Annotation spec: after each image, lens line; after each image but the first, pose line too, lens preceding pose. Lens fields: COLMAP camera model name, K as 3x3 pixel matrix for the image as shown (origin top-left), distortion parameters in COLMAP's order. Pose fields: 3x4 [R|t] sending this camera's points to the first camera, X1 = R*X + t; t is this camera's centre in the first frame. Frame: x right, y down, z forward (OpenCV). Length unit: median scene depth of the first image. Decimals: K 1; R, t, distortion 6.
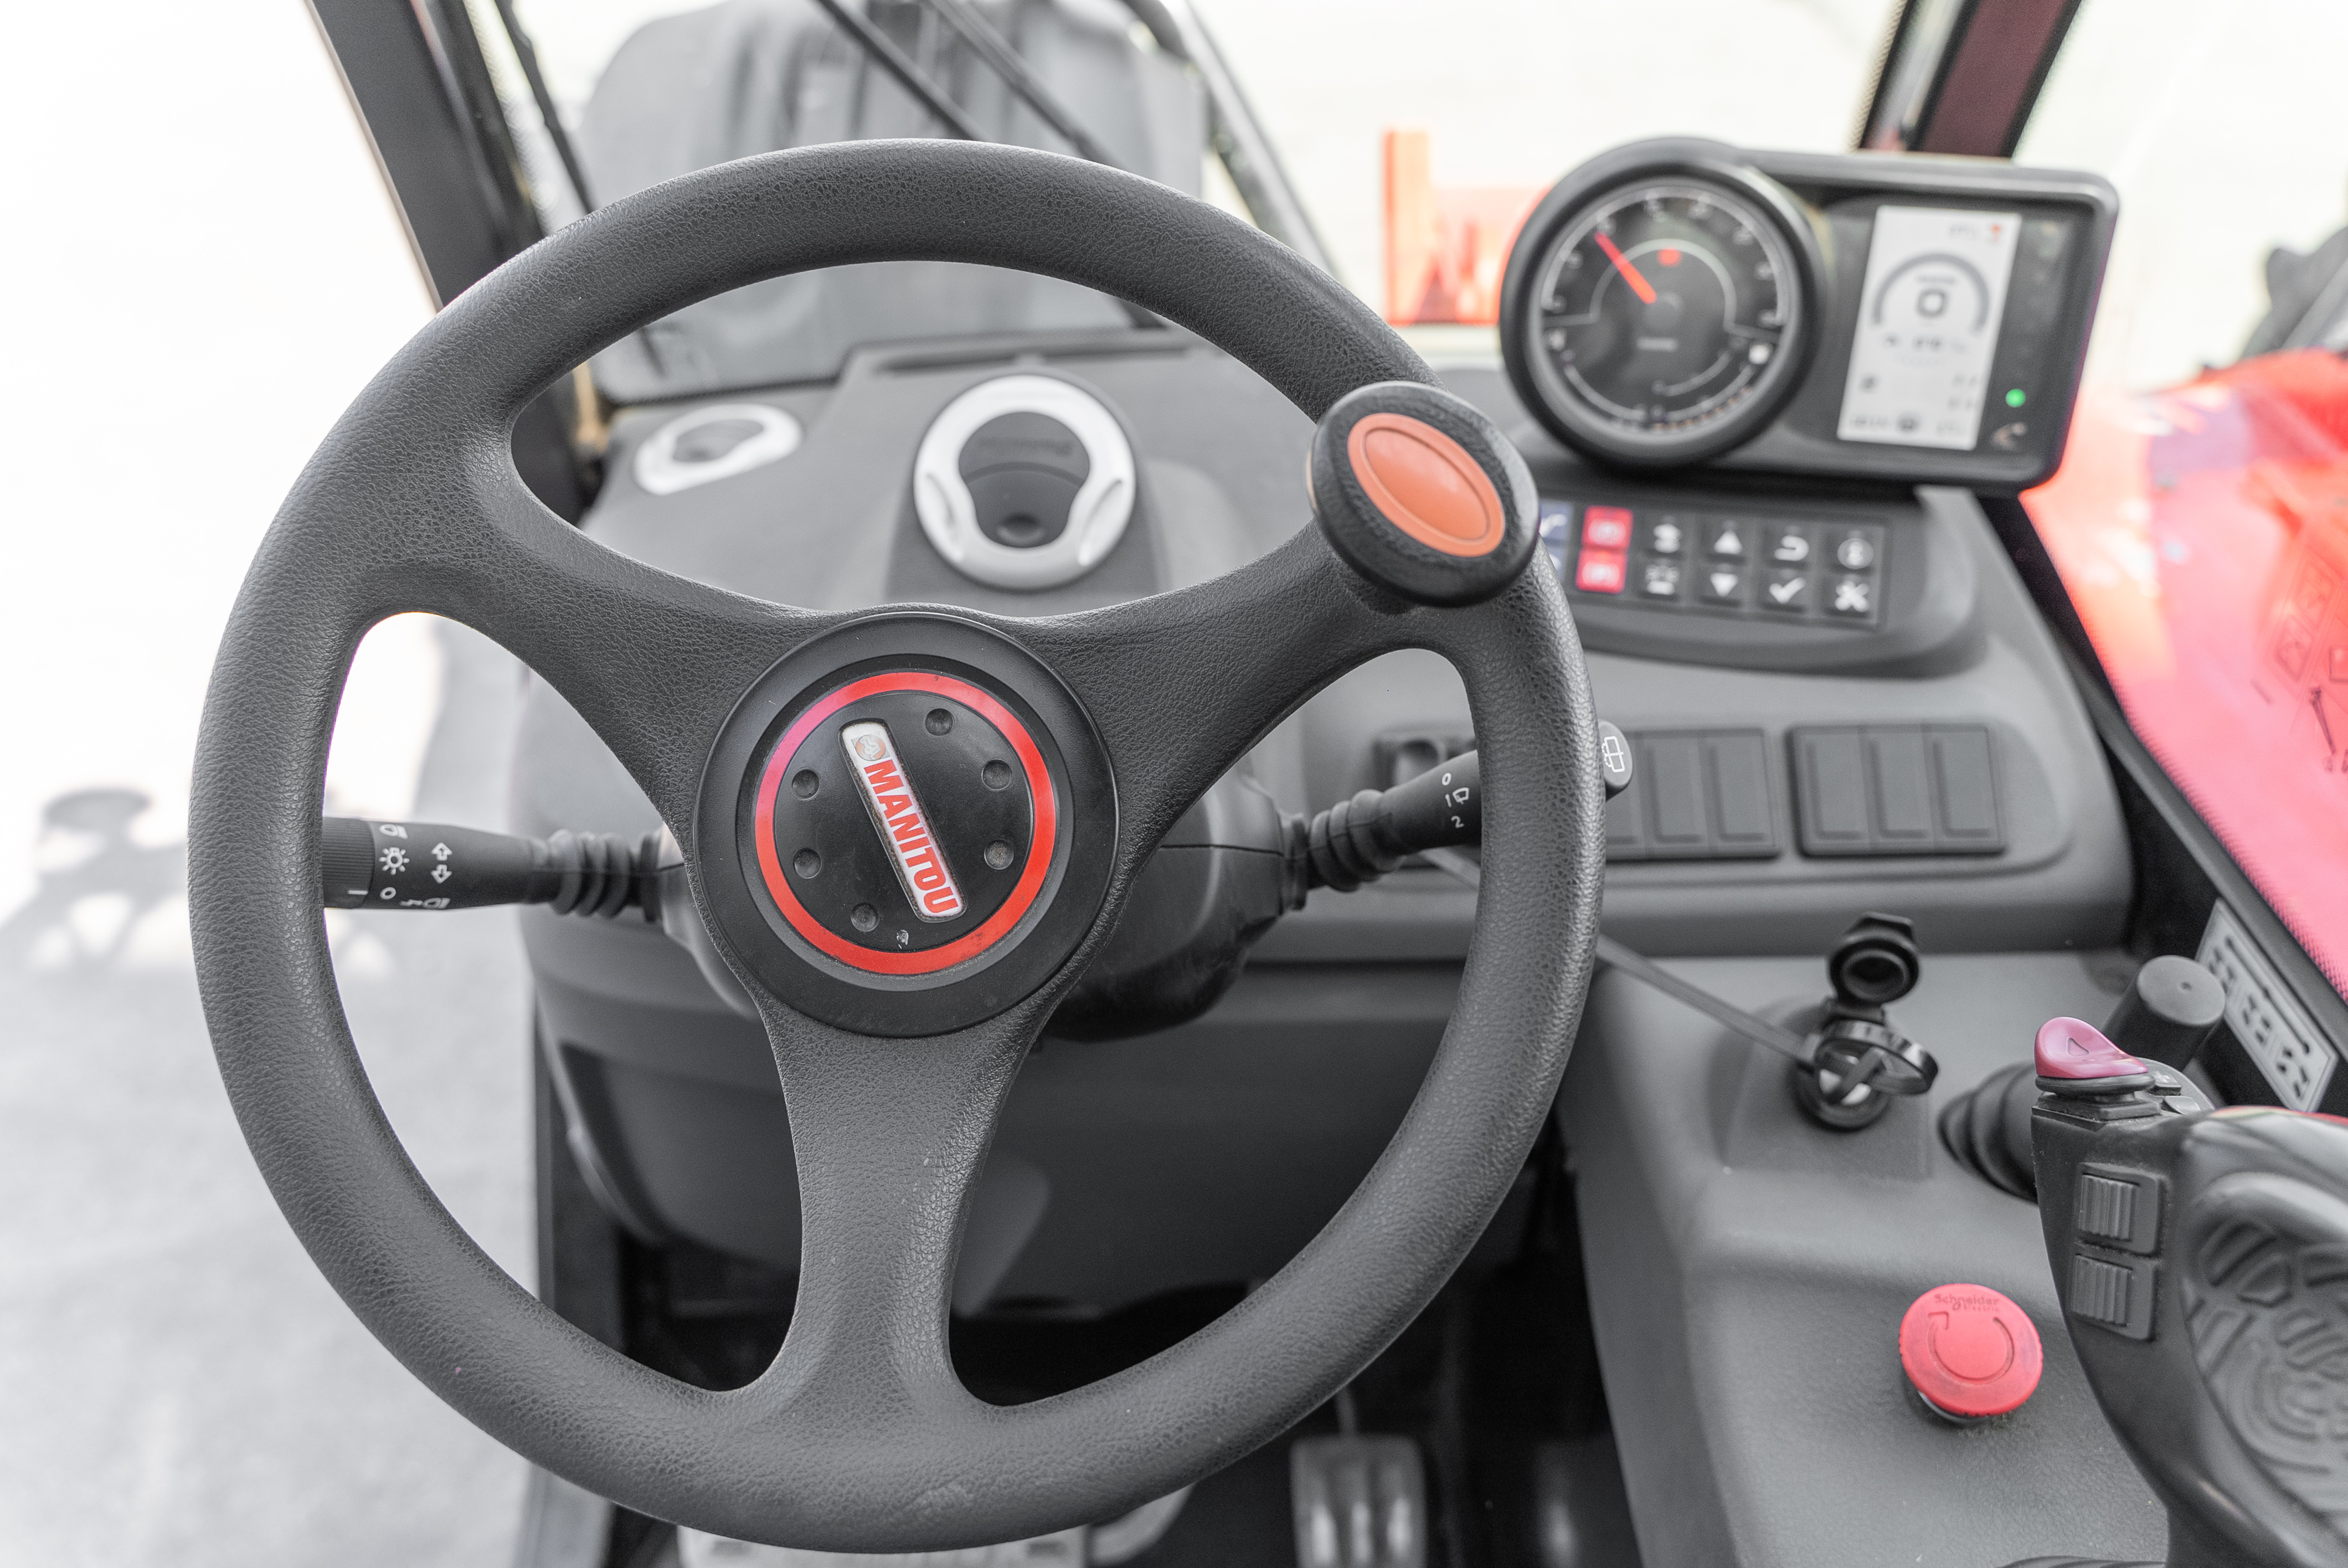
lens RADIAL K [[1892.9, 0, 1174.0], [0, 1892.9, 784.0], [0, 0, 1]] dist [0.023453, -0.044407]
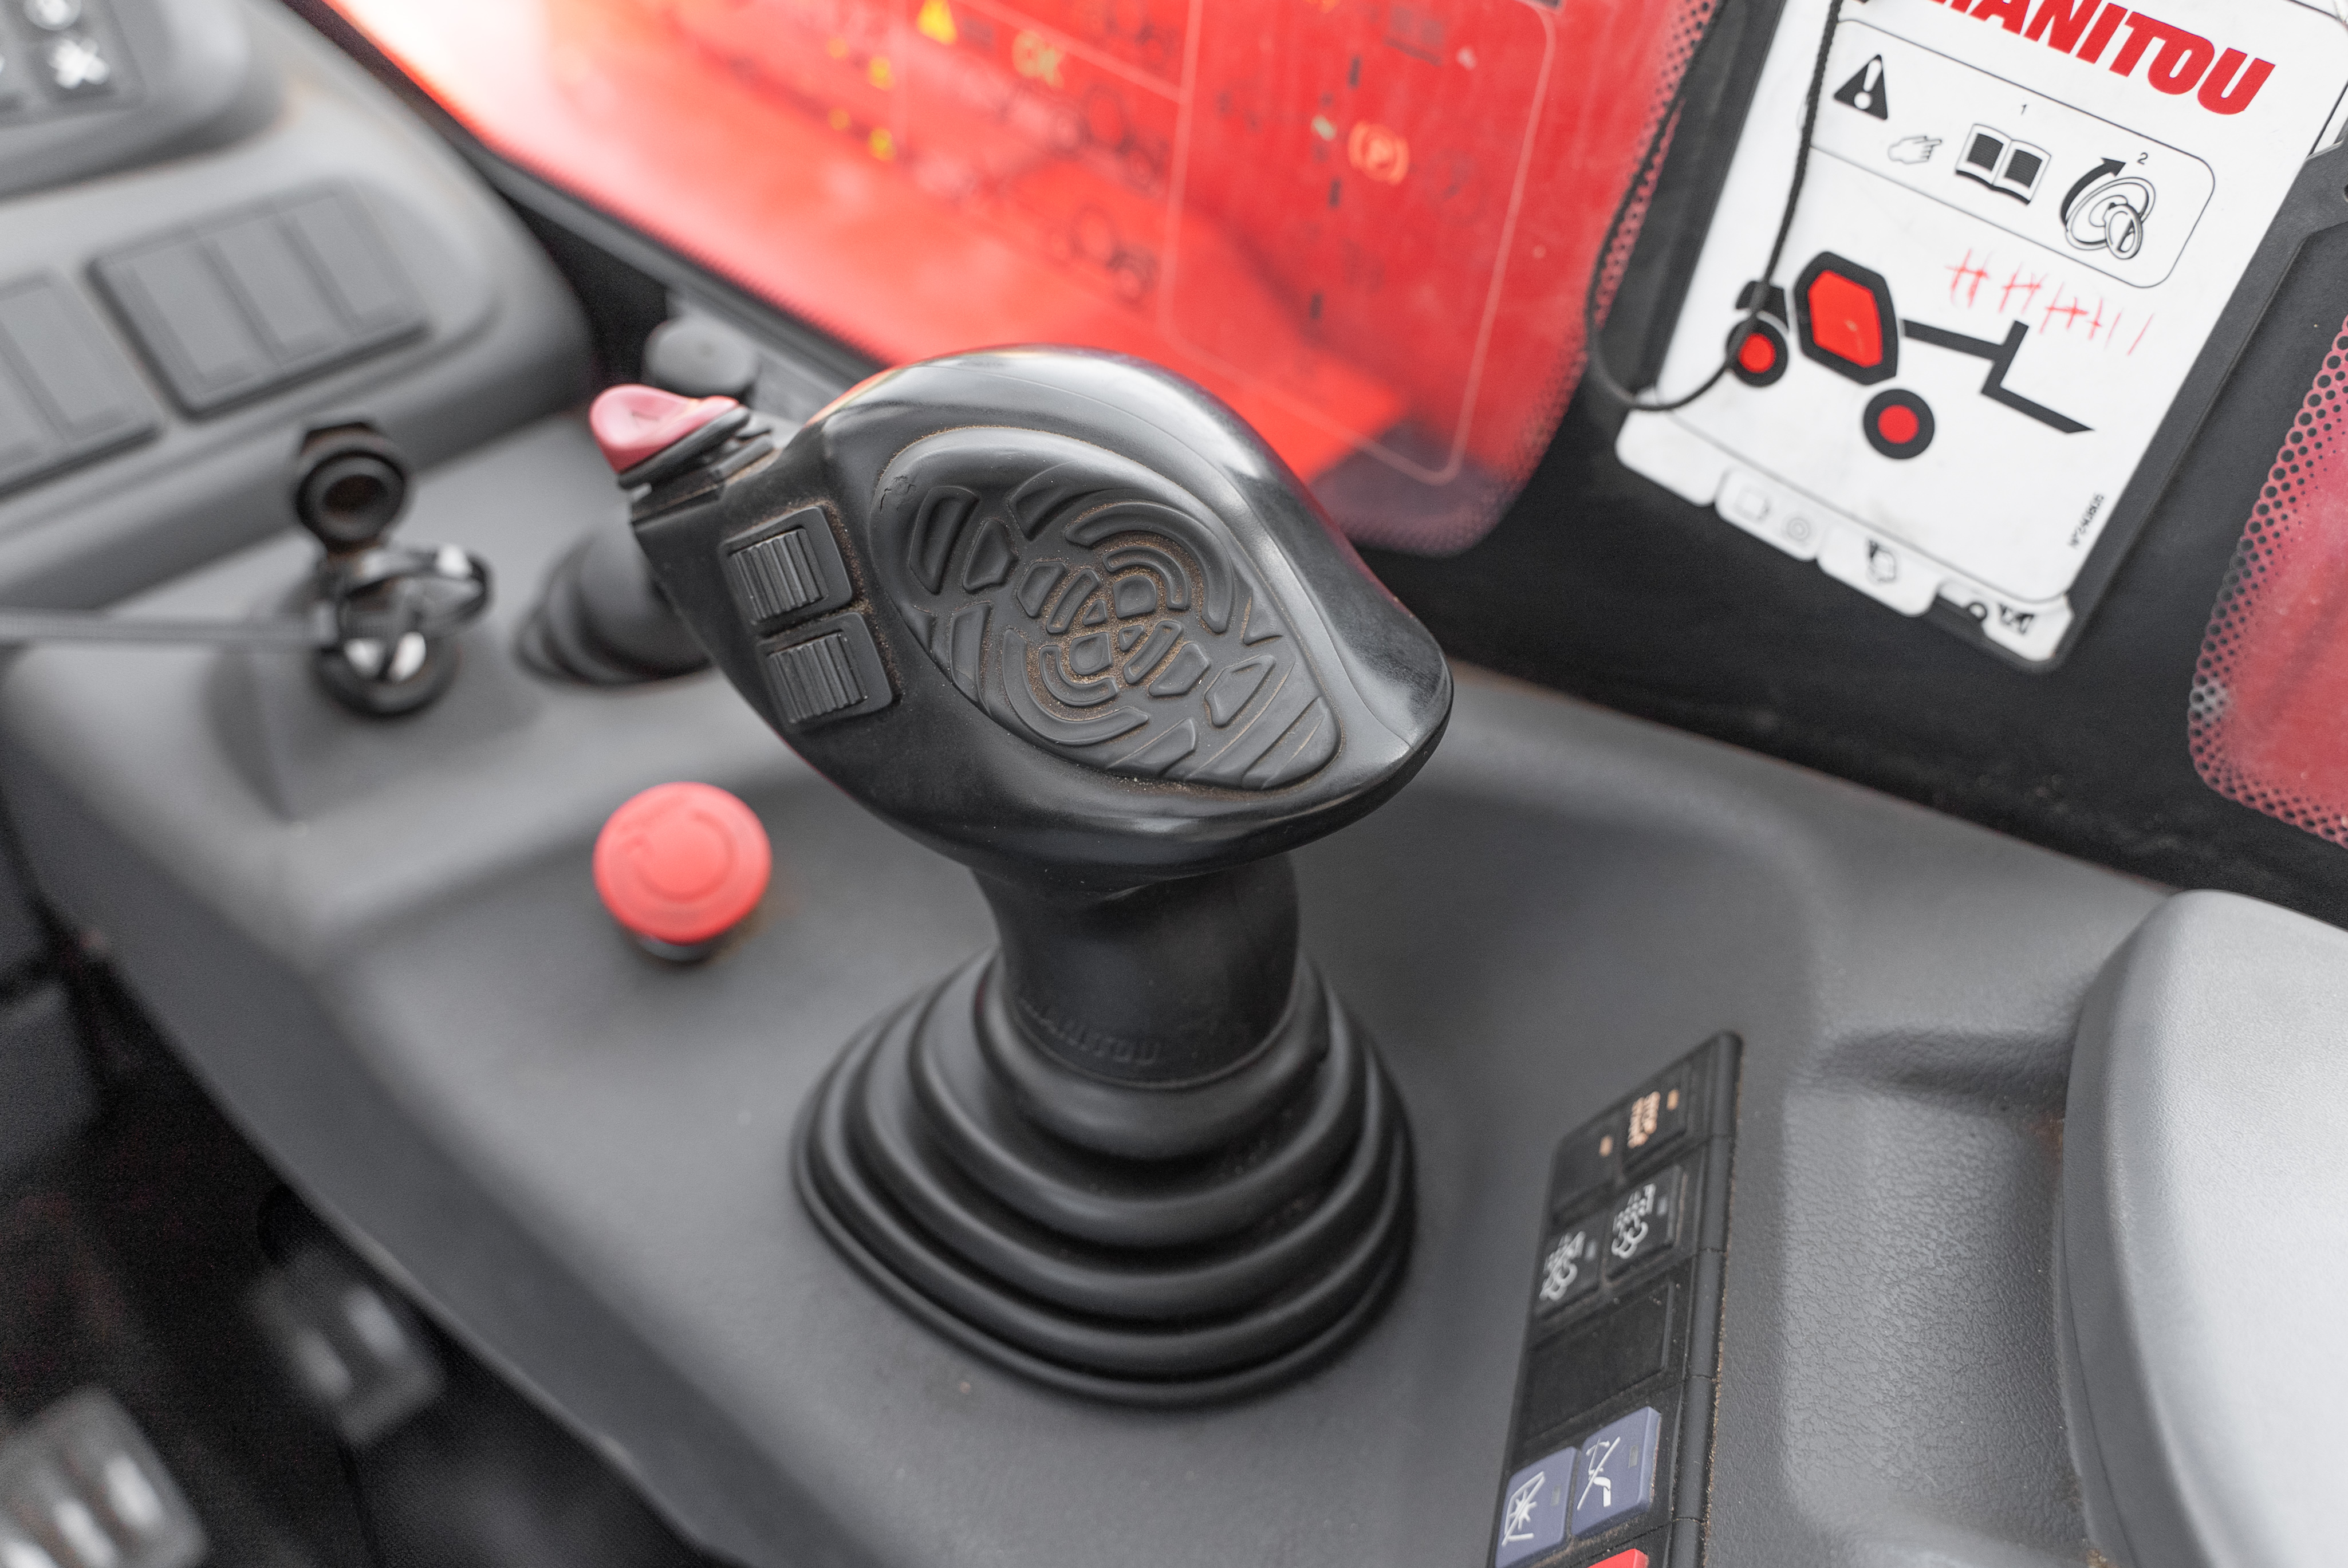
lens RADIAL K [[1893.0, 0, 1174.0], [0, 1893.0, 784.0], [0, 0, 1]] dist [0.023453, -0.044407]
pose [[0.633252, -0.456942, 0.624657, 0.059932], [0.345879, 0.889110, 0.299754, 0.093468], [-0.692358, 0.026236, 0.721077, 0.258751]]
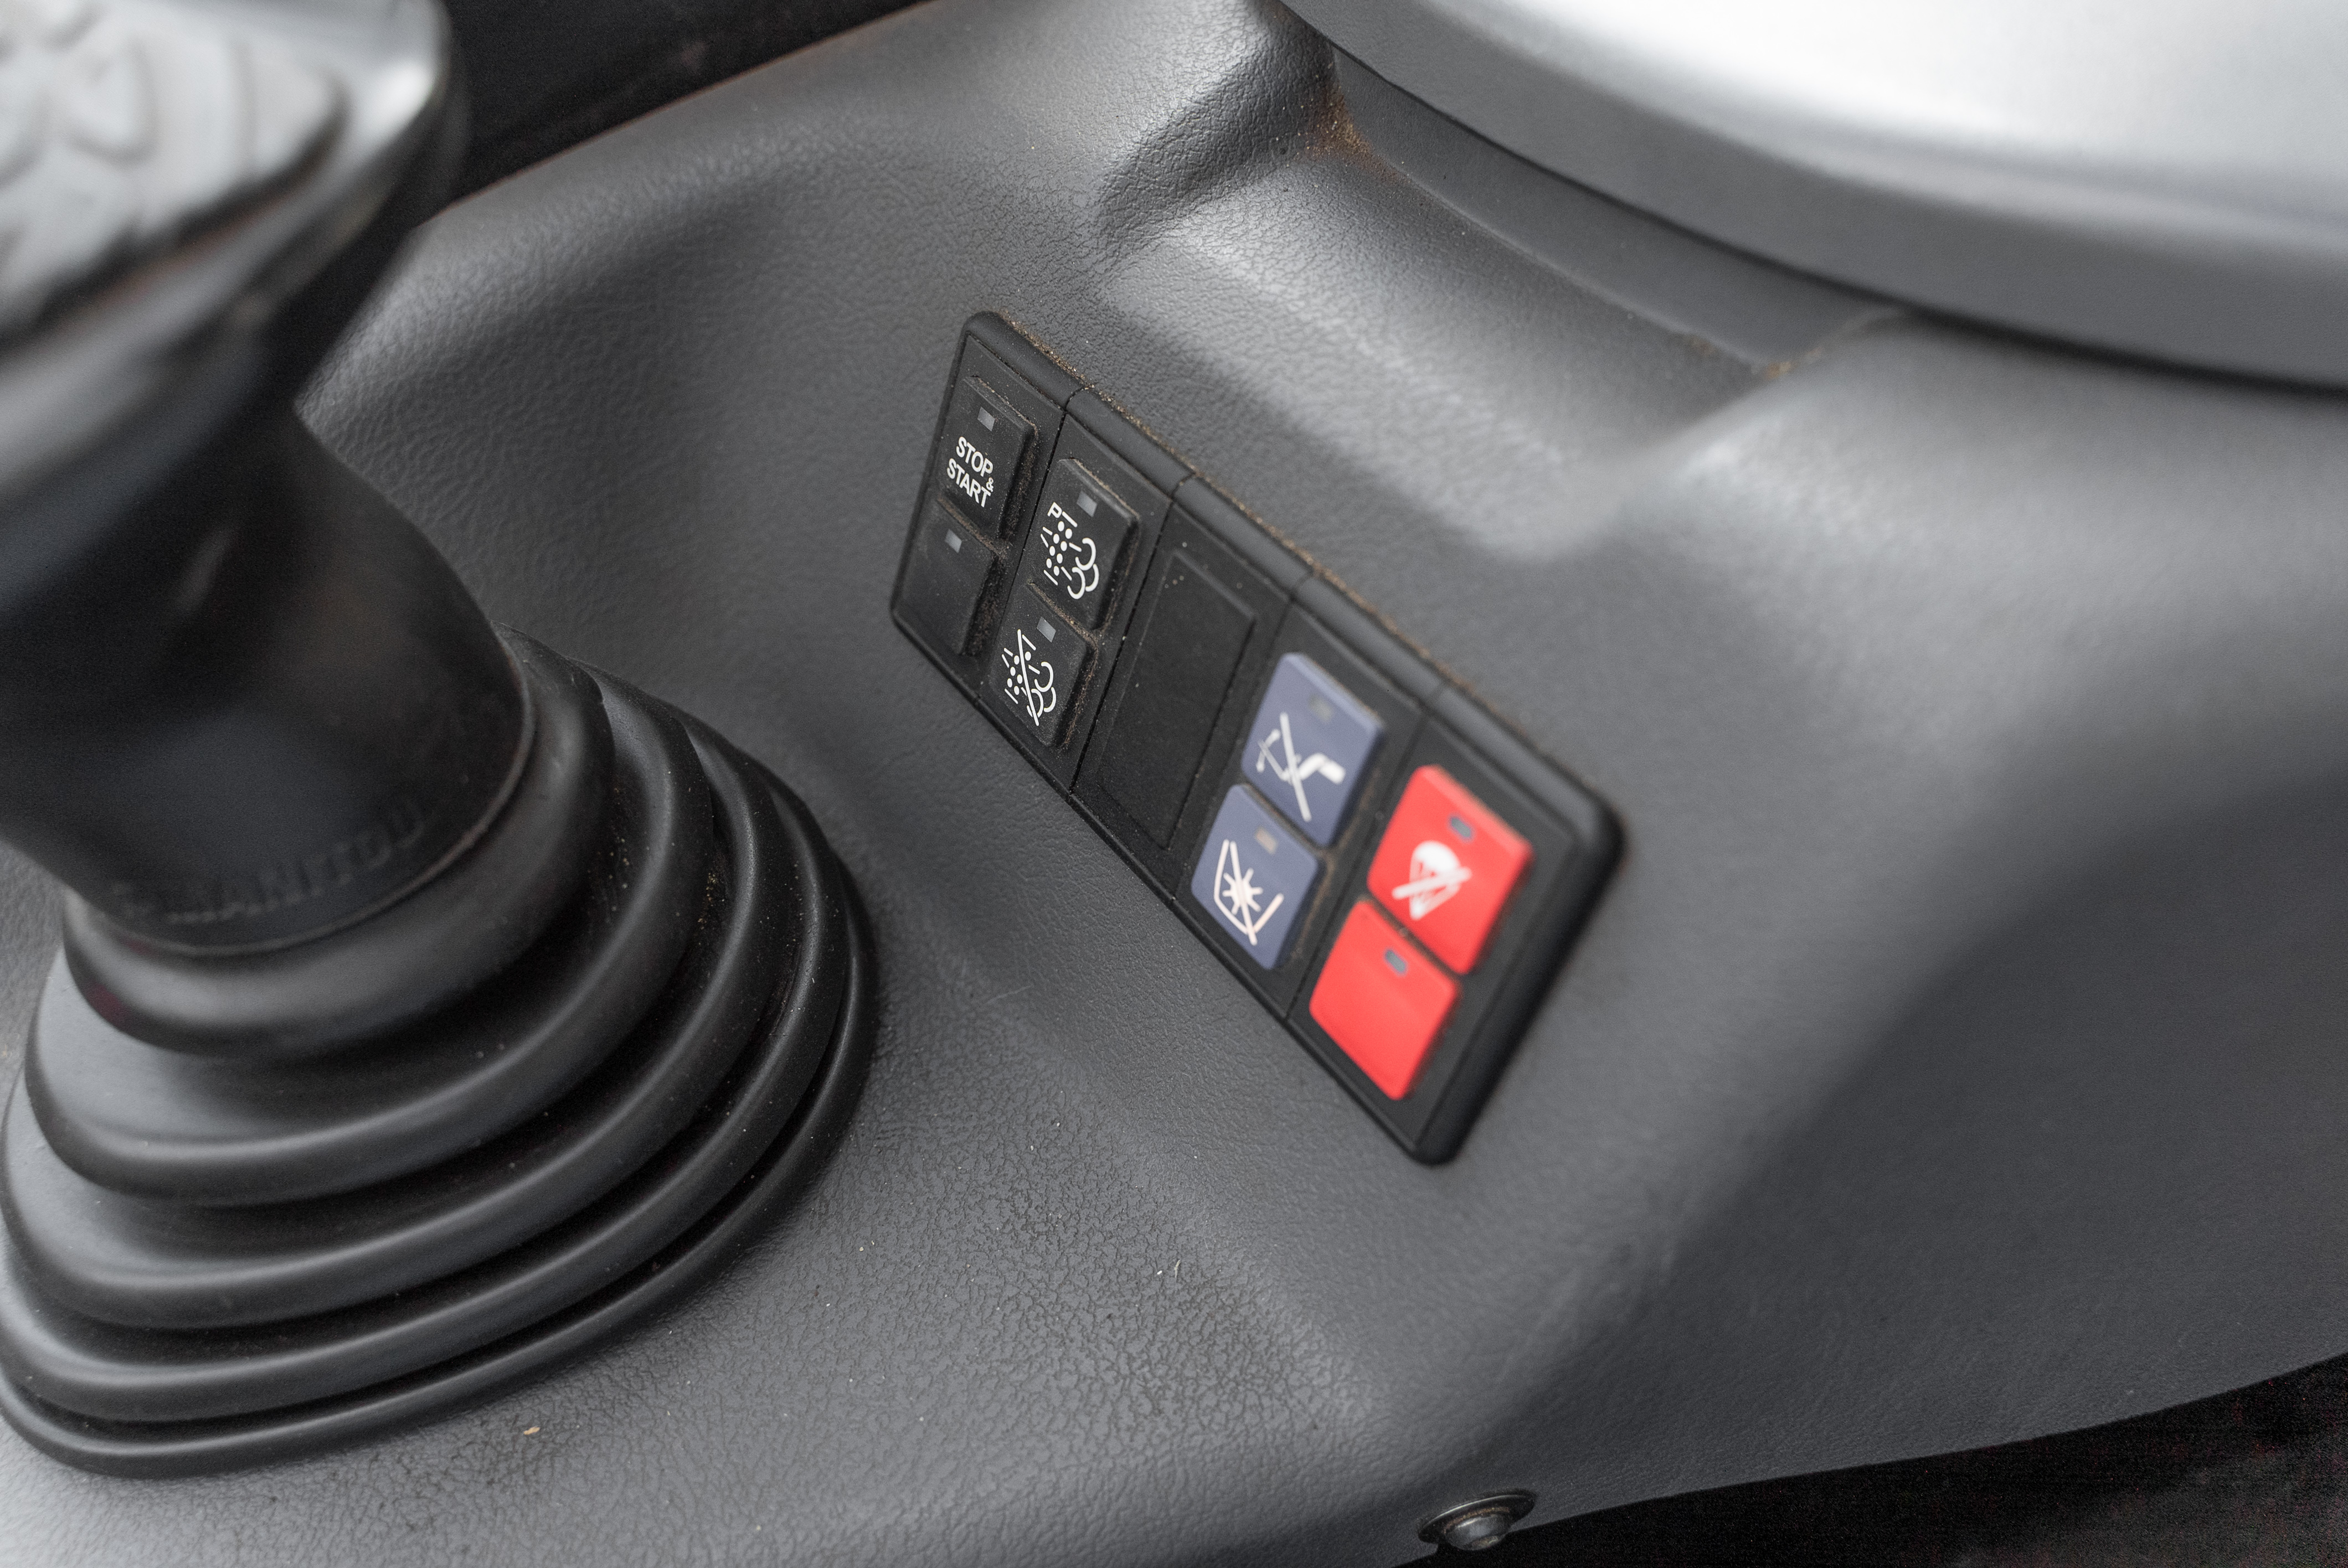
lens RADIAL K [[1892.9, 0, 1174.0], [0, 1892.9, 784.0], [0, 0, 1]] dist [0.023453, -0.044407]
pose [[-0.207417, -0.701801, 0.681508, 0.110475], [0.598048, 0.460343, 0.656066, 0.194638], [-0.774155, 0.543654, 0.324228, 0.472456]]
